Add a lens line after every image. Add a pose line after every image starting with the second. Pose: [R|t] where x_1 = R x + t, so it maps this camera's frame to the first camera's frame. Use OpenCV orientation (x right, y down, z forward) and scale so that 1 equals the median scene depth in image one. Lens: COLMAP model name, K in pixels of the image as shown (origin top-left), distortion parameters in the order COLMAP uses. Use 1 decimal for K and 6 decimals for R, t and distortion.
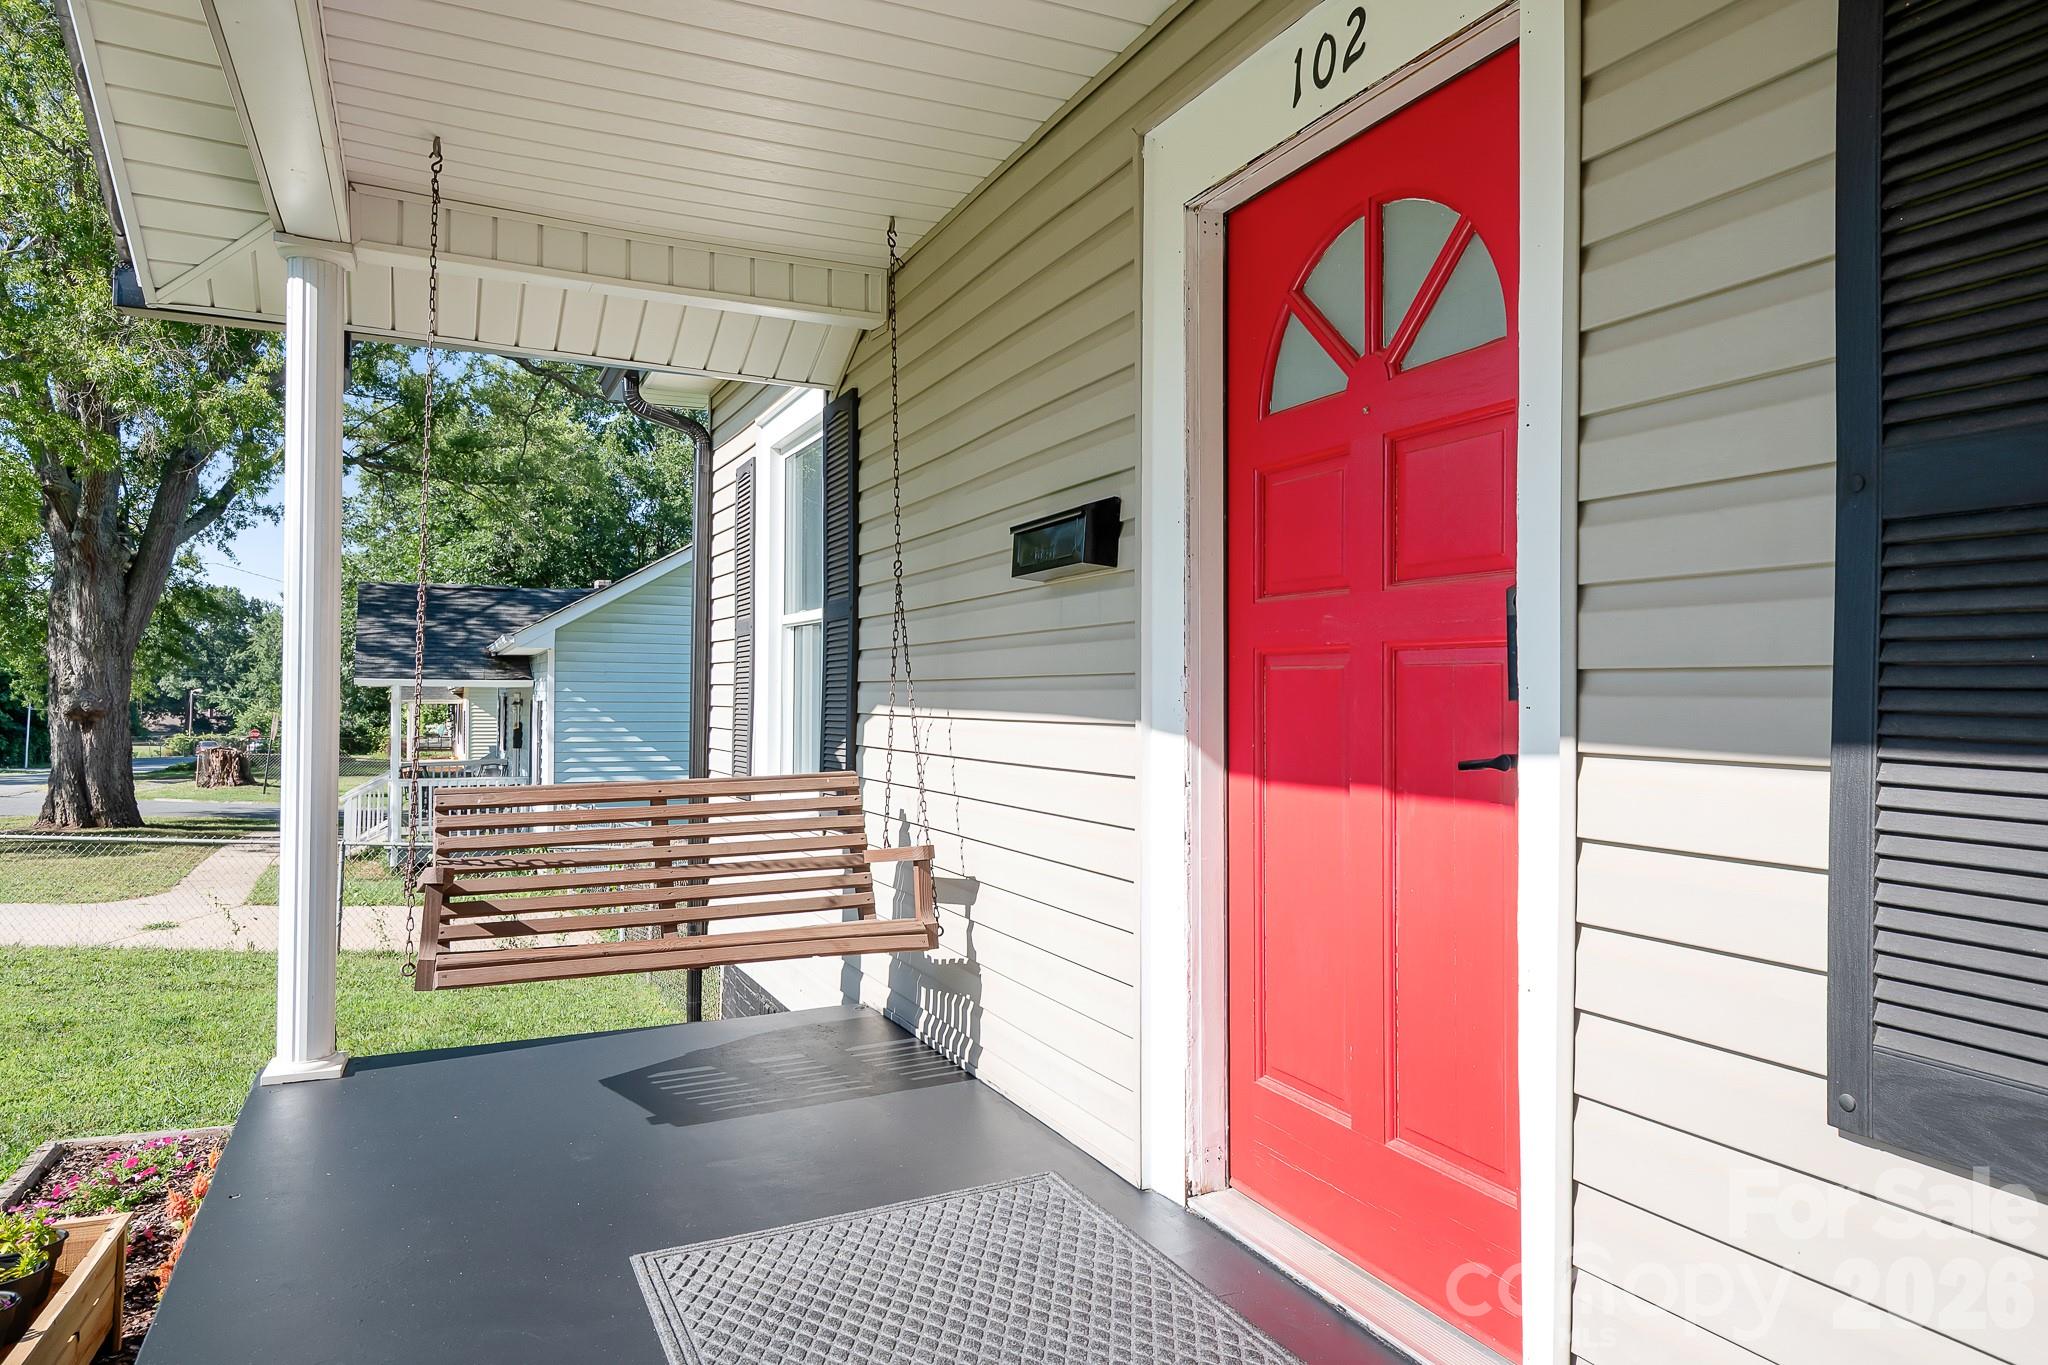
lens RADIAL K [[1314.9, 0, 1020.7], [0, 1314.9, 681.2], [0, 0, 1]] dist [-0.007215, 0.000712]
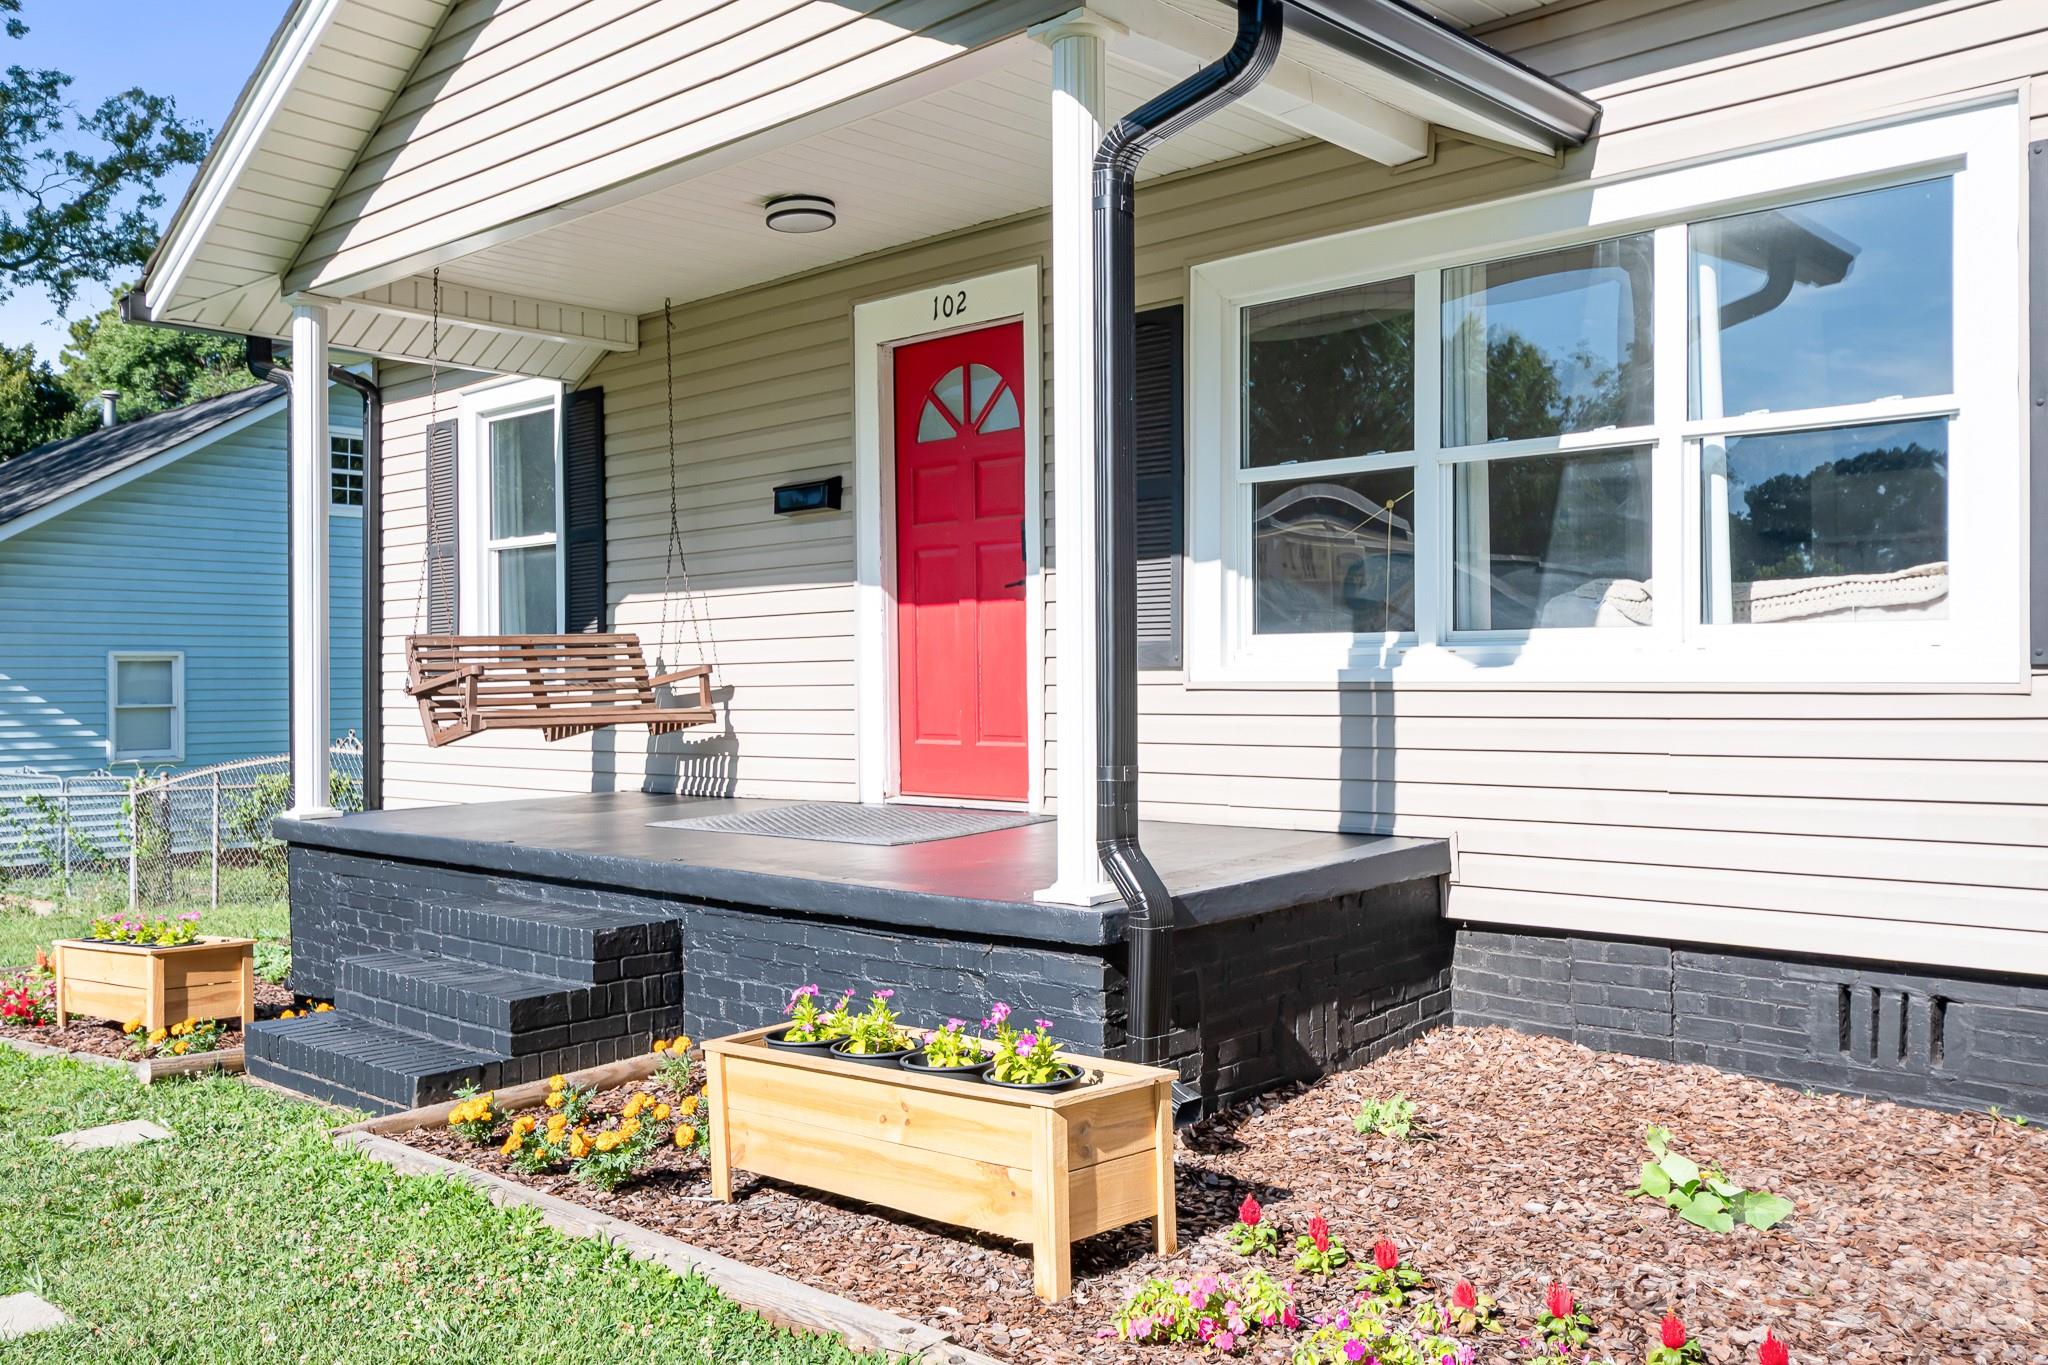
lens RADIAL K [[1723.2, 0, 1011.3], [0, 1723.2, 679.7], [0, 0, 1]] dist [0.008123, 0.001056]
pose [[0.928816, -0.011747, 0.370355, -0.707289], [0.009535, 0.999924, 0.007802, 0.167932], [-0.370419, -0.003716, 0.928857, -1.677543]]
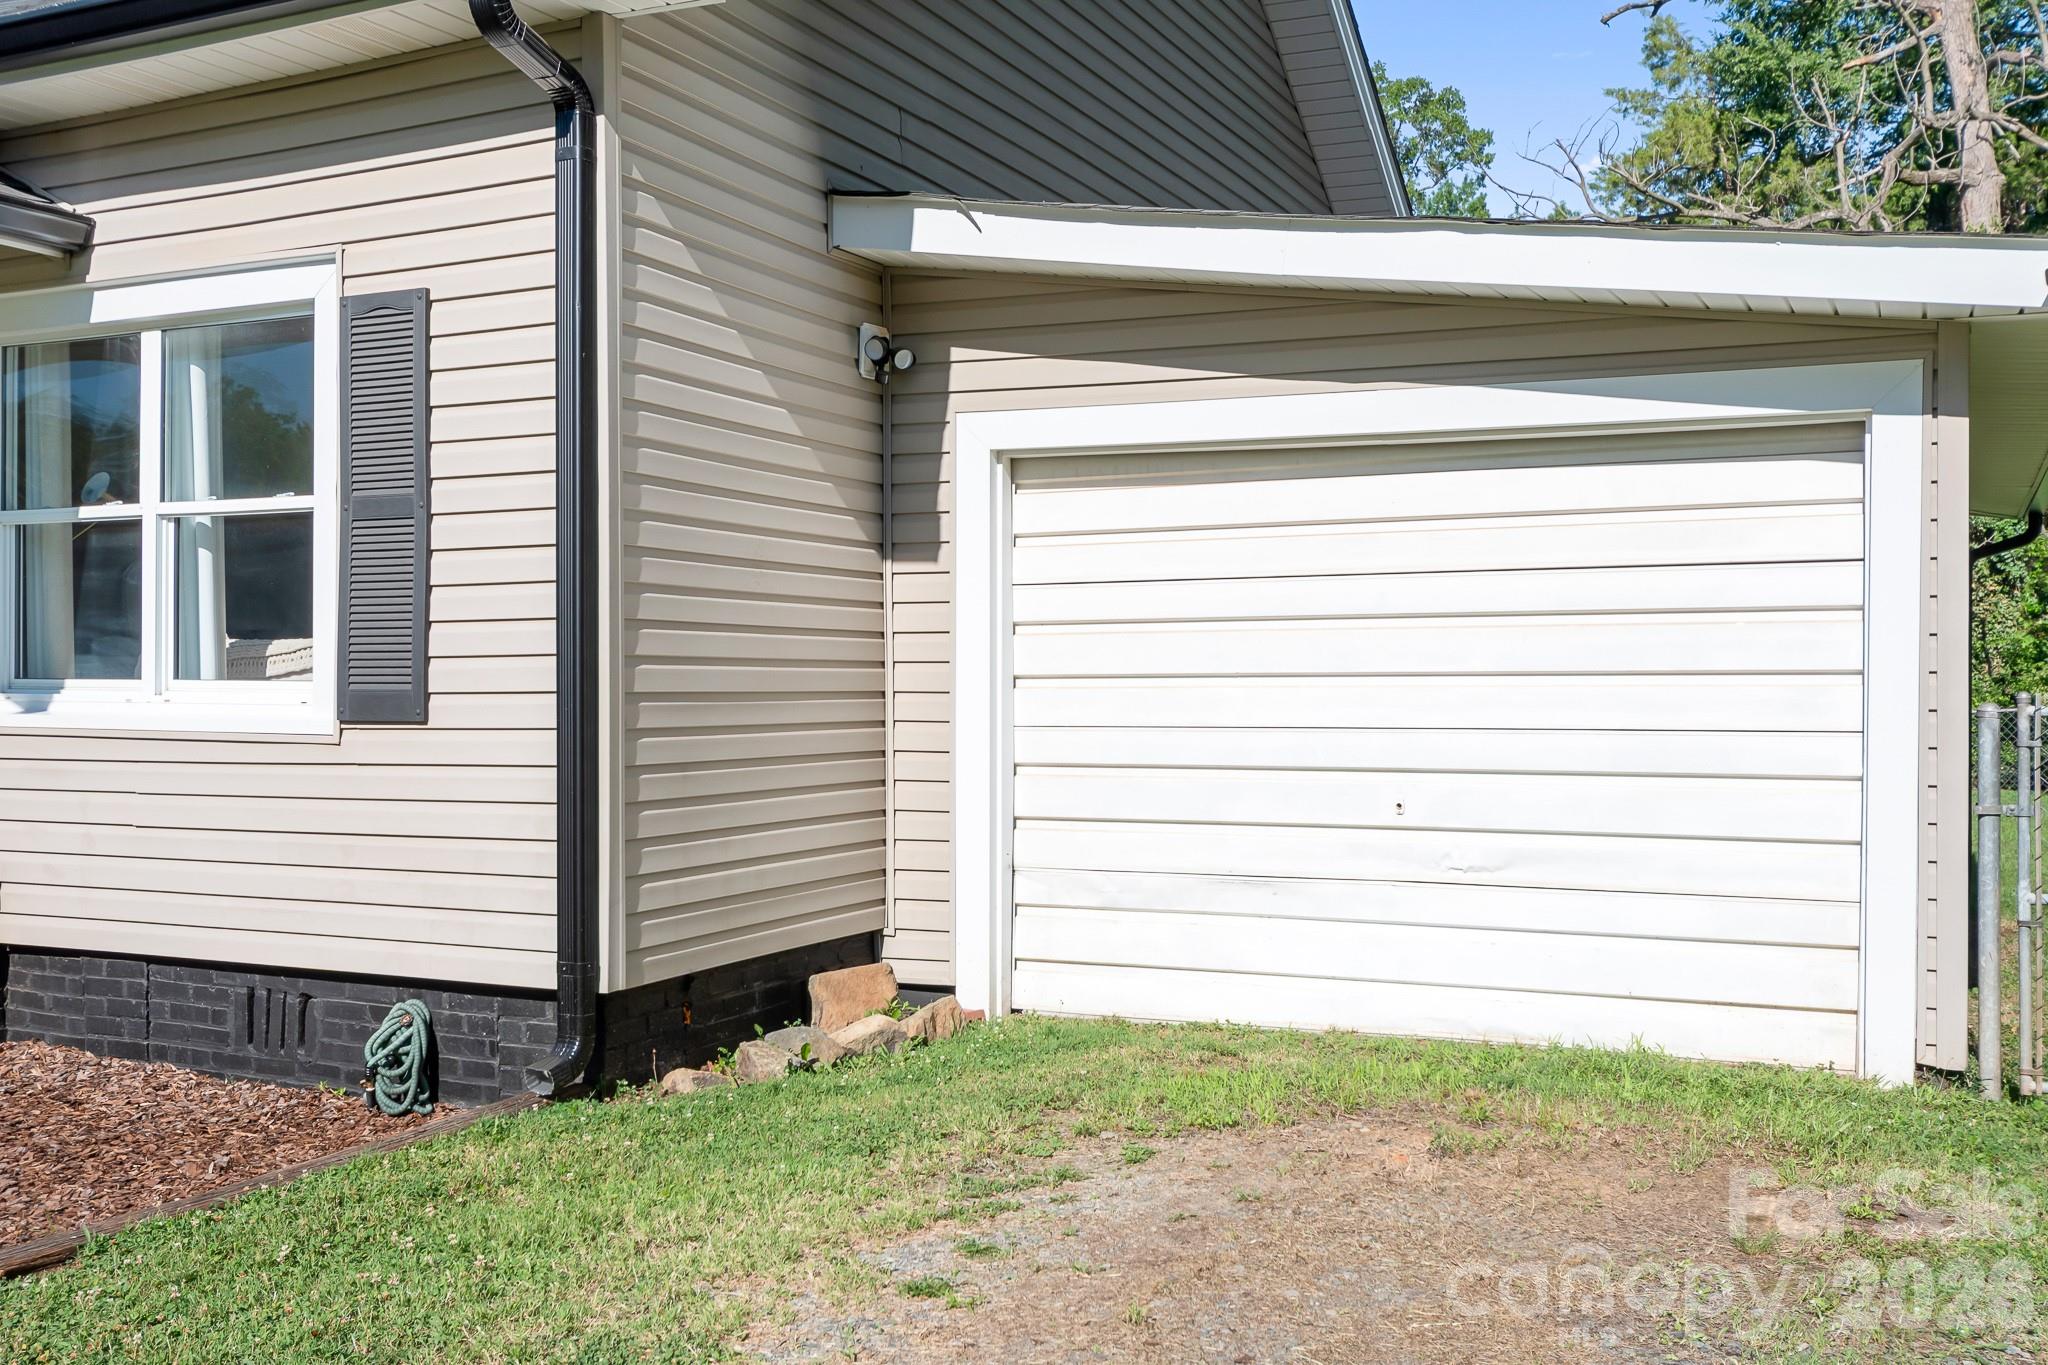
lens RADIAL K [[1893.5, 0, 1029.1], [0, 1893.5, 682.3], [0, 0, 1]] dist [0.031464, 0.000000]
pose [[0.779289, -0.002624, 0.626659, 0.024158], [-0.002107, 0.999975, 0.006808, 0.115067], [-0.626661, -0.006626, 0.779264, -2.737714]]
